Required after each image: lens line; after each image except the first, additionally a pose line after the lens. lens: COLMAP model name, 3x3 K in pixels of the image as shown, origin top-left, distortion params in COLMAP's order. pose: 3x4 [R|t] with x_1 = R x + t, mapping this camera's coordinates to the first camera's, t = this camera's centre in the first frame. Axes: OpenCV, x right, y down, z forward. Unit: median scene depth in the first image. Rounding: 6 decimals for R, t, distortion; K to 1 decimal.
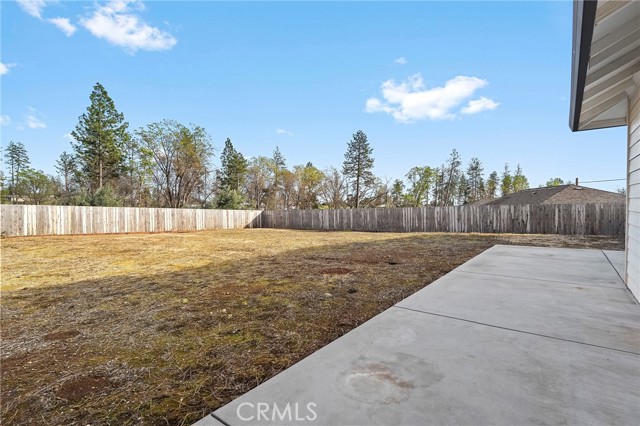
lens RADIAL K [[325.6, 0, 312.3], [0, 325.6, 211.5], [0, 0, 1]] dist [0.000308, 0.000323]
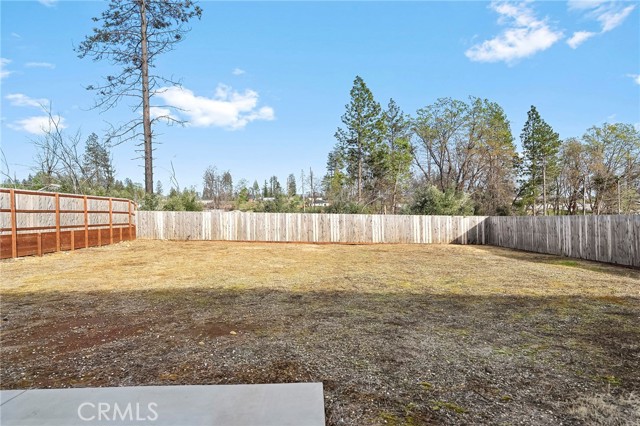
lens RADIAL K [[412.1, 0, 303.7], [0, 412.1, 212.7], [0, 0, 1]] dist [-0.002473, -0.000177]
pose [[0.617992, -0.002180, -0.786181, 0.296227], [-0.000492, 0.999995, -0.003159, -0.008948], [0.786184, 0.002339, 0.617988, 0.294287]]
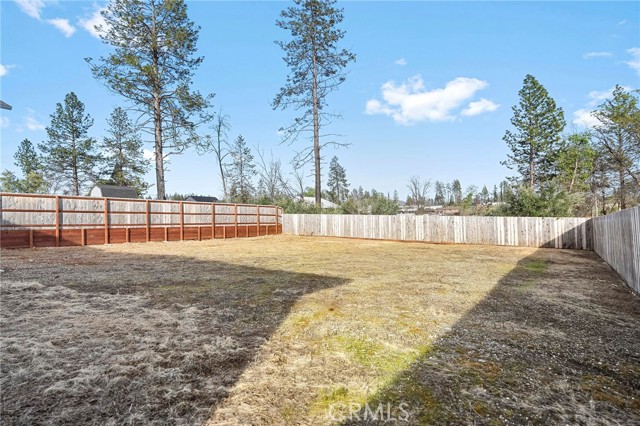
lens RADIAL K [[355.2, 0, 303.2], [0, 355.2, 215.4], [0, 0, 1]] dist [0.002228, 0.000632]
pose [[0.067933, -0.006969, -0.997666, 0.490422], [-0.001730, 0.999973, -0.007103, -0.002760], [0.997688, 0.002209, 0.067920, 0.582167]]
